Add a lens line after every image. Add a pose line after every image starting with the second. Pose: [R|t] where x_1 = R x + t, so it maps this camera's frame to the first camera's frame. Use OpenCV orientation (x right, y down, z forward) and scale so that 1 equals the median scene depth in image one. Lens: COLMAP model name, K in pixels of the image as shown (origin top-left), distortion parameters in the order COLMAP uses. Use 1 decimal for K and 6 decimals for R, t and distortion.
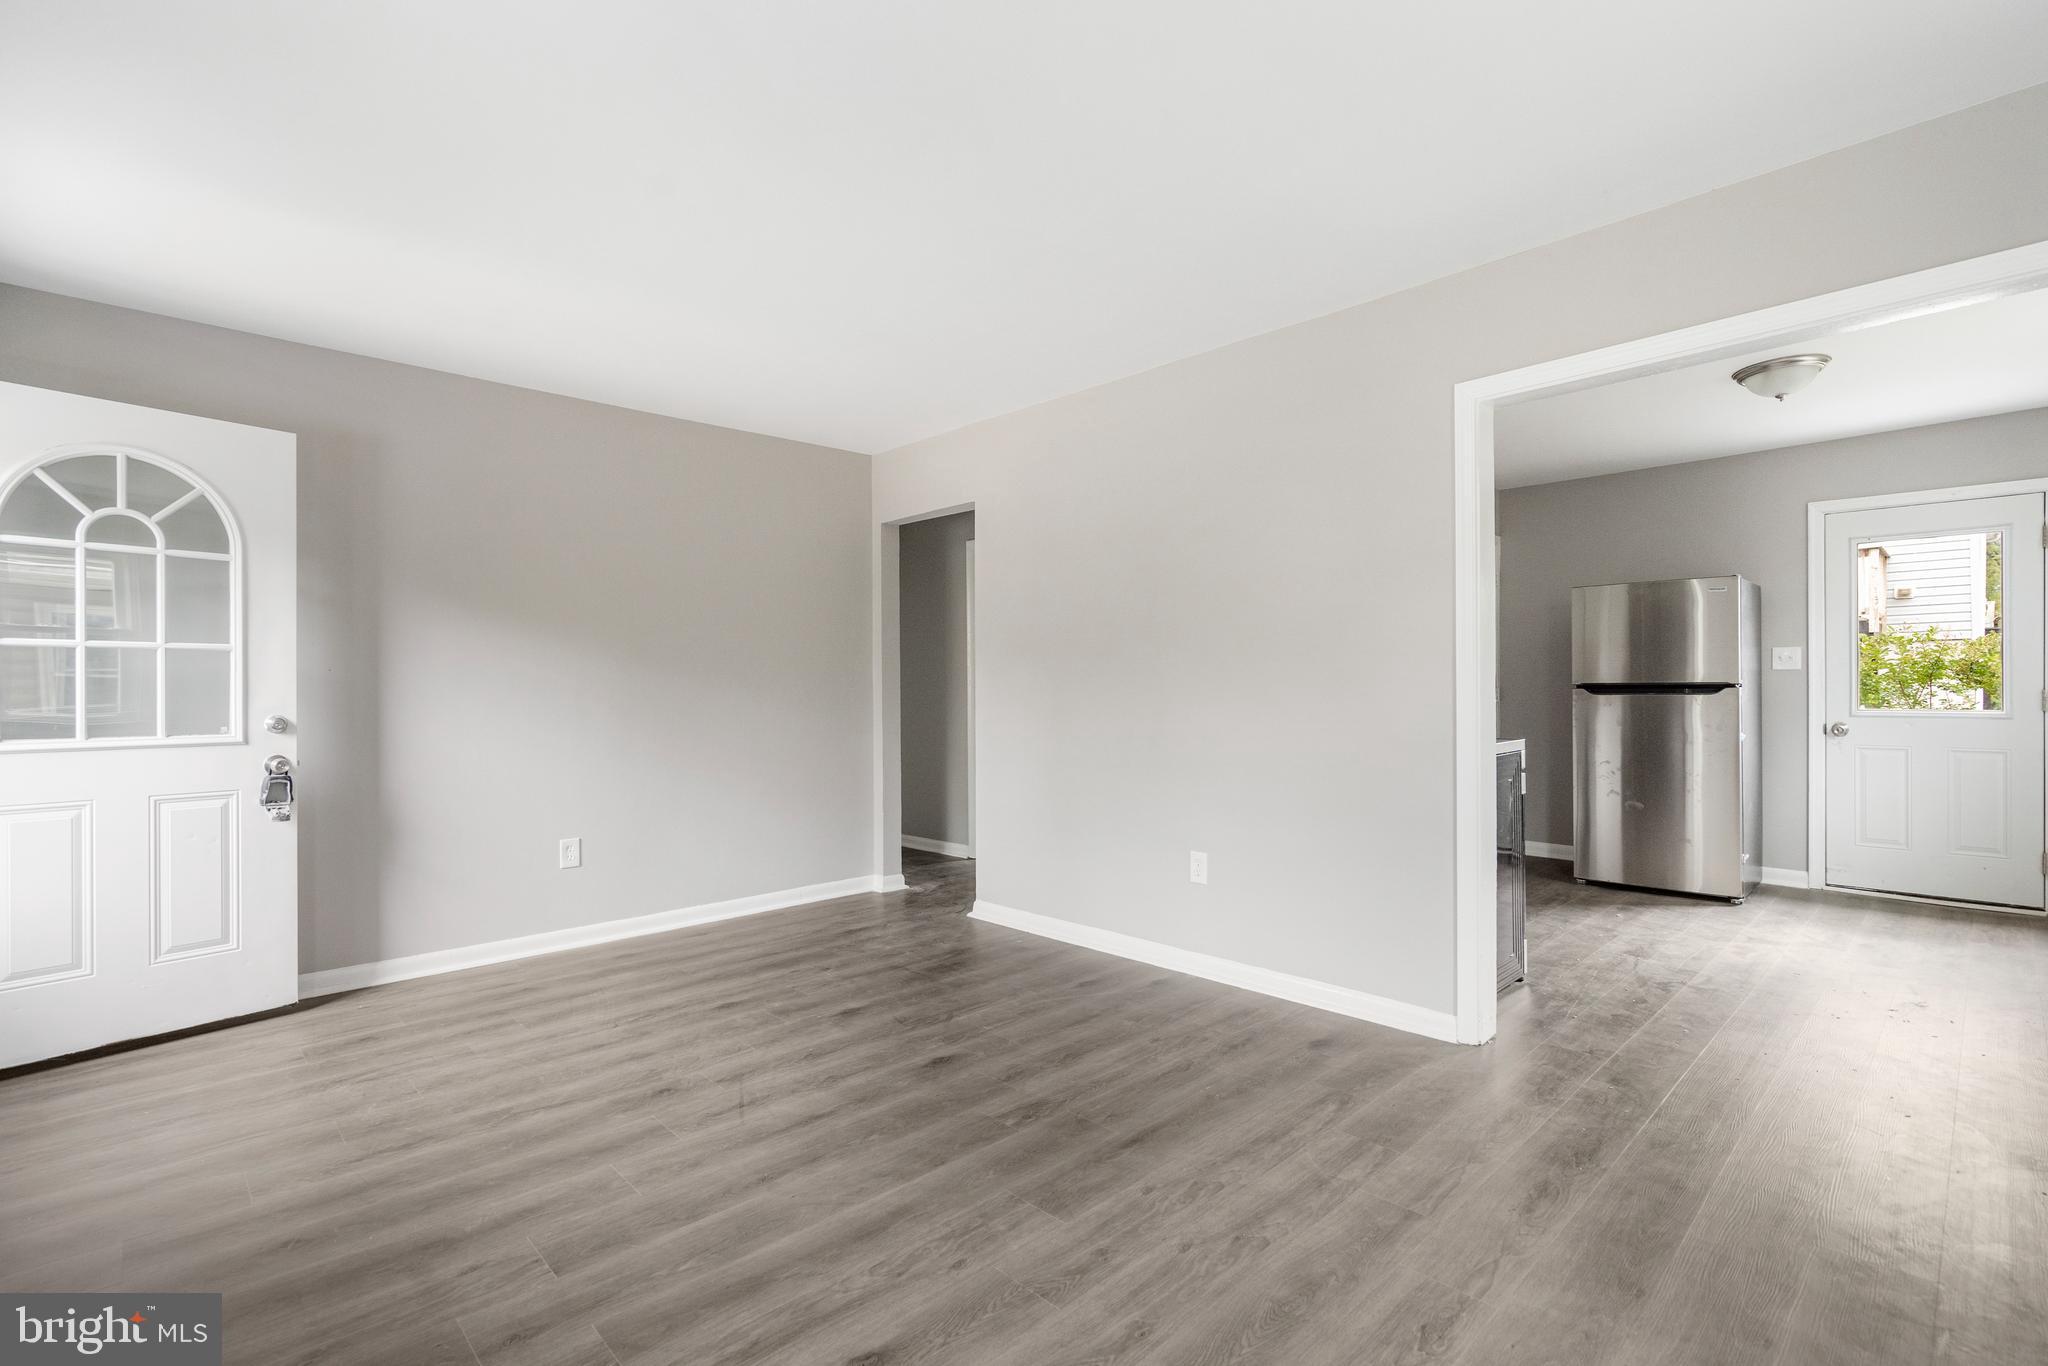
lens RADIAL K [[948.6, 0, 1026.5], [0, 948.6, 684.4], [0, 0, 1]] dist [-0.003255, 0.002899]
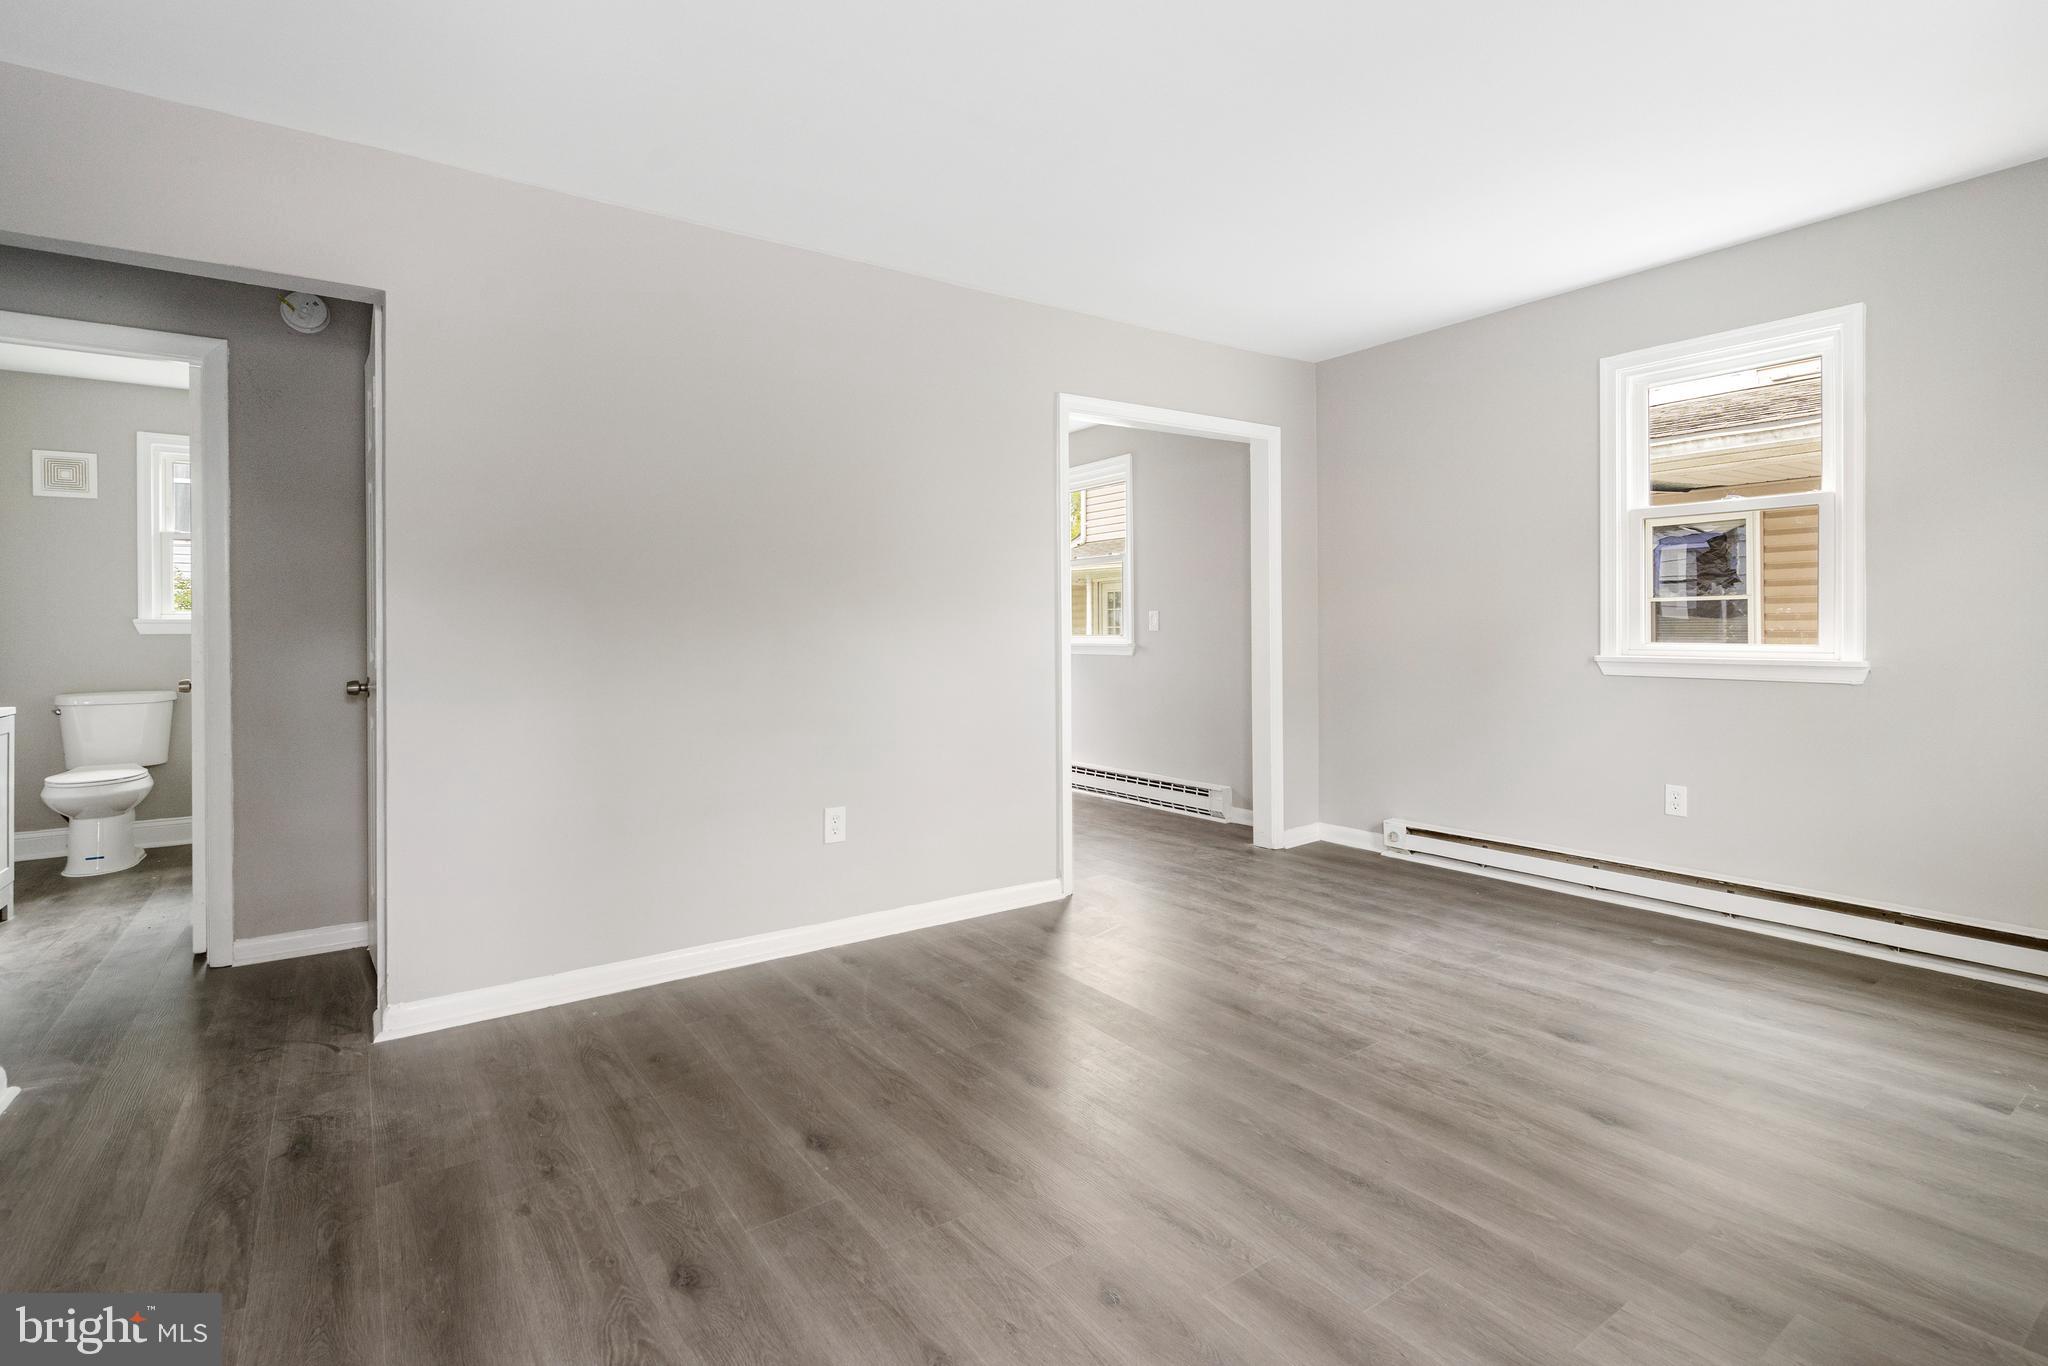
lens RADIAL K [[948.6, 0, 1061.9], [0, 948.6, 635.0], [0, 0, 1]] dist [-0.003255, 0.002899]
pose [[0.140224, 0.001913, 0.990118, -0.820849], [0.005729, 0.999980, -0.002744, 0.023128], [-0.990103, 0.006057, 0.140210, 0.810504]]
